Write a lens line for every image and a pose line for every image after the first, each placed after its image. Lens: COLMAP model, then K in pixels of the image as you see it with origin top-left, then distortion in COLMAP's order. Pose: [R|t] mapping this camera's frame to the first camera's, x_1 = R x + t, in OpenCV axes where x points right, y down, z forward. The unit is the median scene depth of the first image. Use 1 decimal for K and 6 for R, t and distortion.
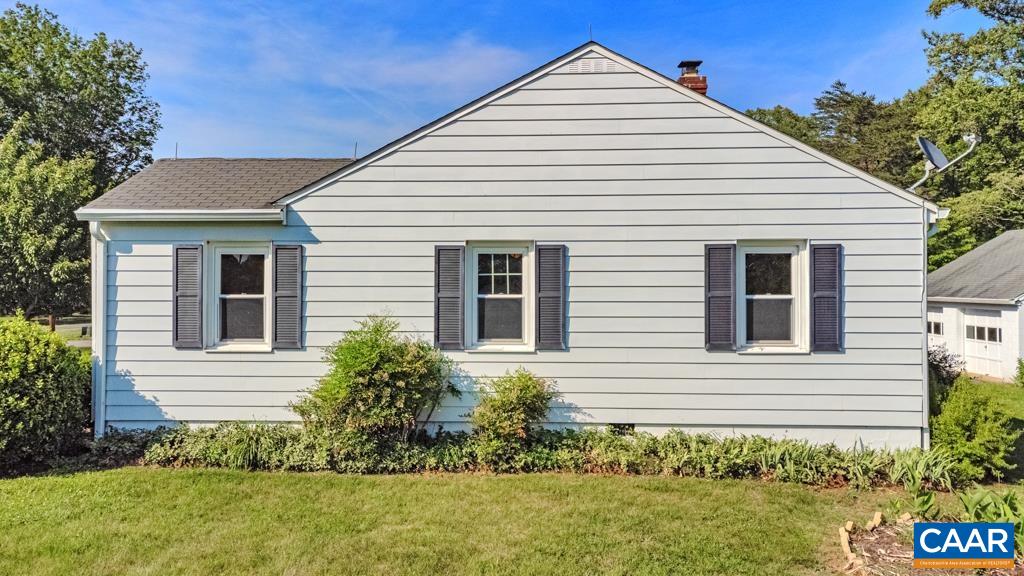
lens RADIAL K [[759.2, 0, 512.0], [0, 759.2, 288.0], [0, 0, 1]] dist [0.055555, 0.003660]
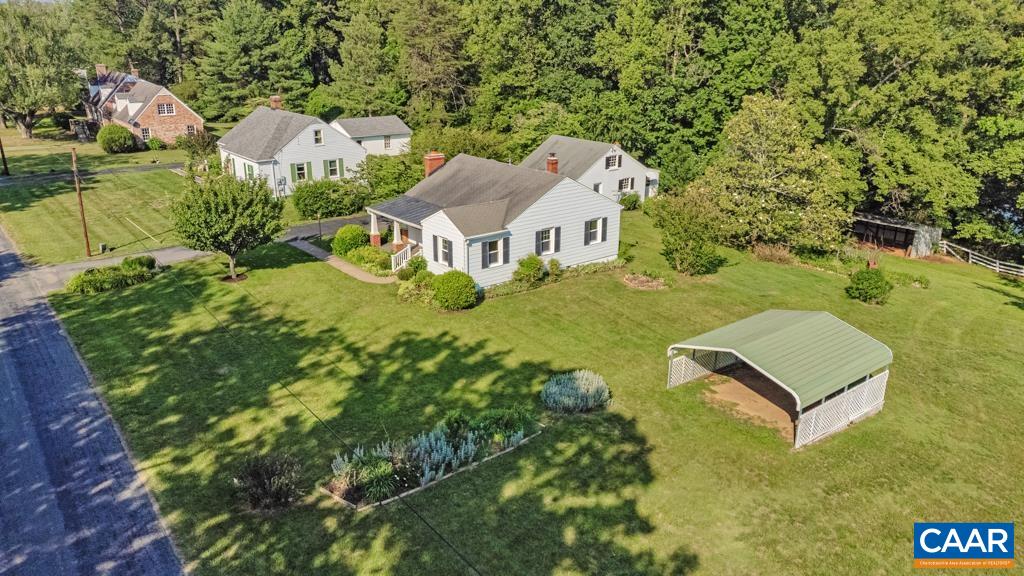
lens RADIAL K [[759.2, 0, 512.0], [0, 759.2, 288.0], [0, 0, 1]] dist [0.055555, 0.003660]
pose [[0.751490, -0.208554, 0.625914, -2.729389], [-0.002550, 0.947796, 0.318866, -1.036109], [-0.659740, -0.241221, 0.711727, -1.794562]]
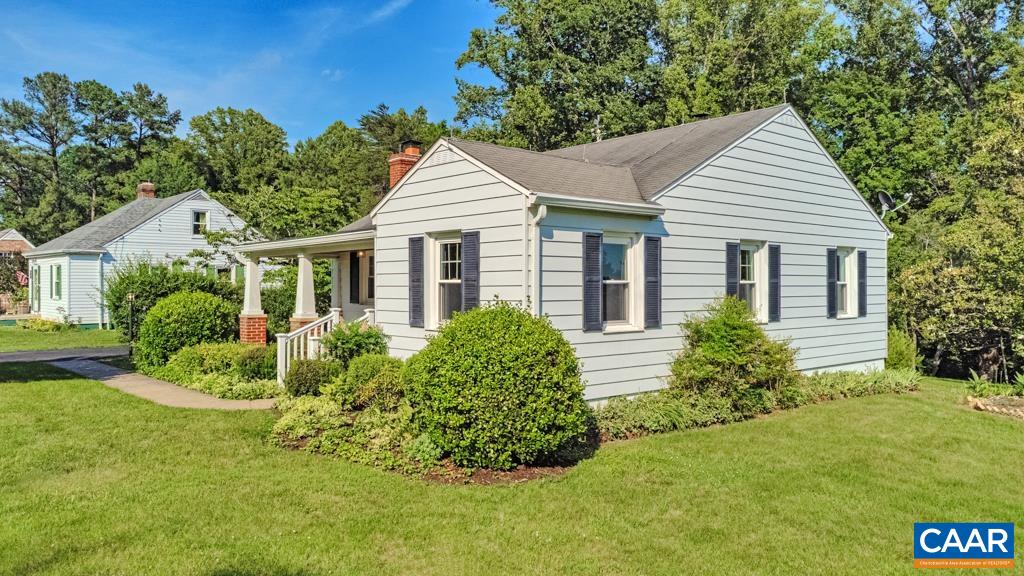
lens RADIAL K [[759.2, 0, 512.0], [0, 759.2, 288.0], [0, 0, 1]] dist [0.055555, 0.003660]
pose [[0.720638, -0.002104, 0.693309, -1.257714], [0.003269, 0.999995, -0.000362, 0.020346], [-0.693304, 0.002528, 0.720641, 0.327407]]
